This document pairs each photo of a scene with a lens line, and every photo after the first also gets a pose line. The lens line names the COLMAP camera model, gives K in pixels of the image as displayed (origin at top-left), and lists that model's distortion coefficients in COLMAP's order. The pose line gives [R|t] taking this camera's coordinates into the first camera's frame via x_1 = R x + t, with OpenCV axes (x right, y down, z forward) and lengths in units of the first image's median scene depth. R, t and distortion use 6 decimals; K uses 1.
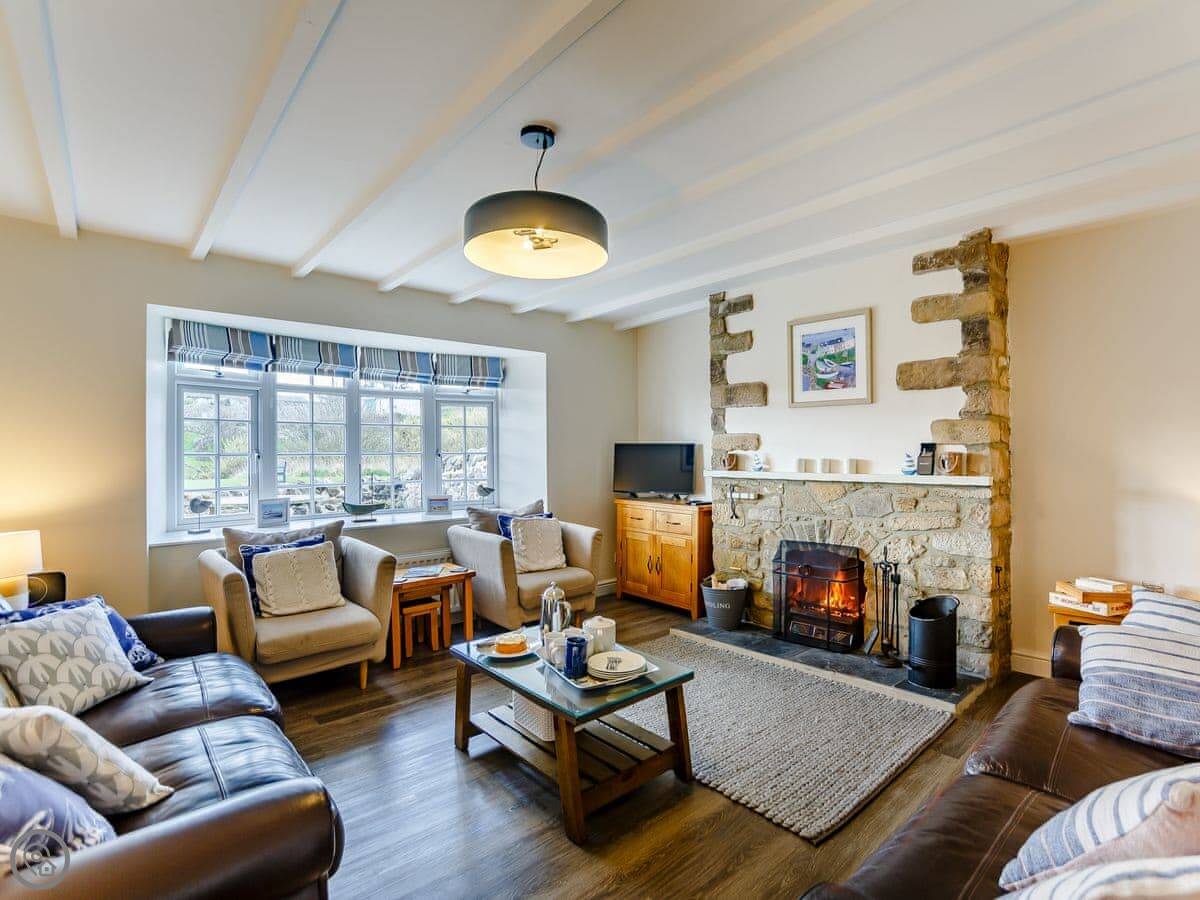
lens RADIAL K [[635.2, 0, 600.0], [0, 635.2, 450.0], [0, 0, 1]] dist [-0.076517, 0.028480]
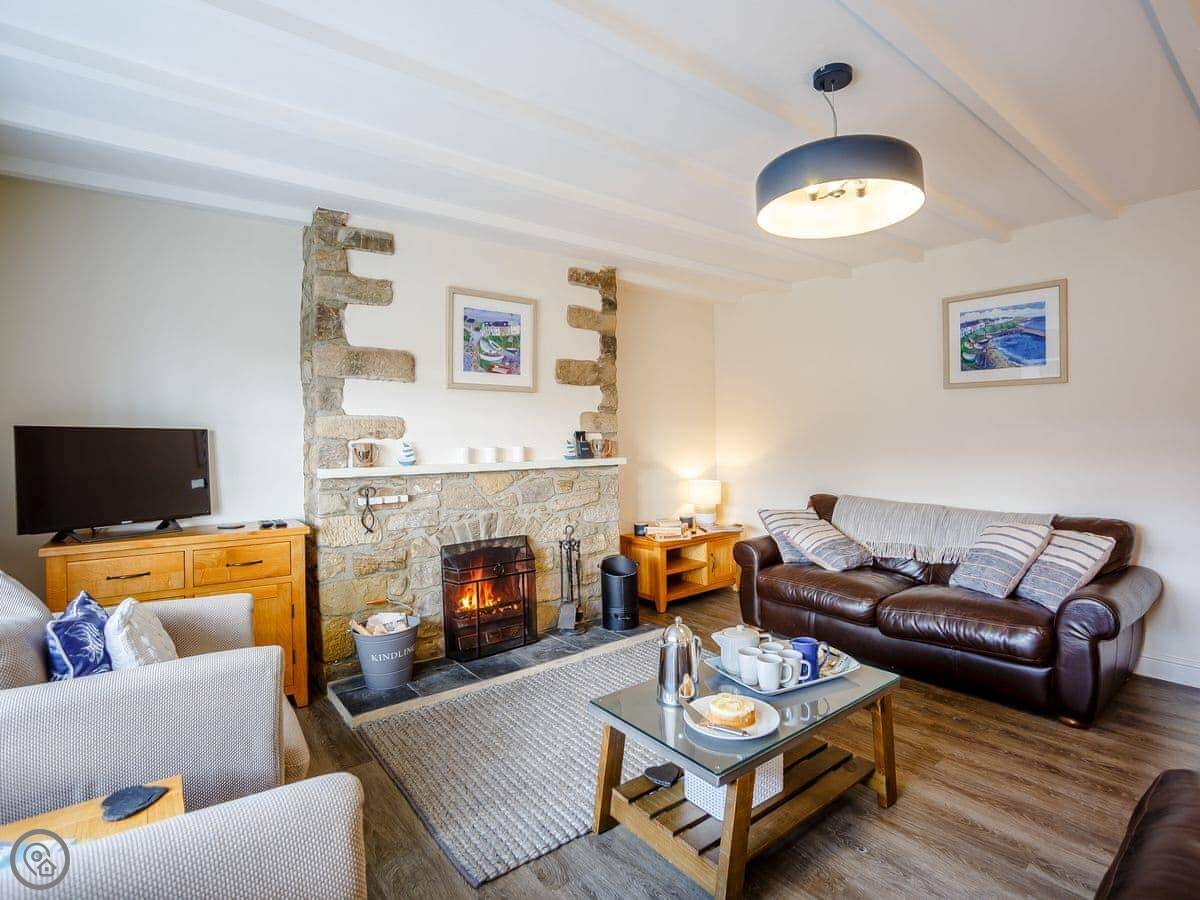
lens RADIAL K [[635.2, 0, 600.0], [0, 635.2, 450.0], [0, 0, 1]] dist [-0.076517, 0.028480]
pose [[0.001359, -0.005697, 0.999983, -0.578449], [0.015234, 0.999868, 0.005675, 0.015085], [-0.999883, 0.015226, 0.001445, 0.840448]]
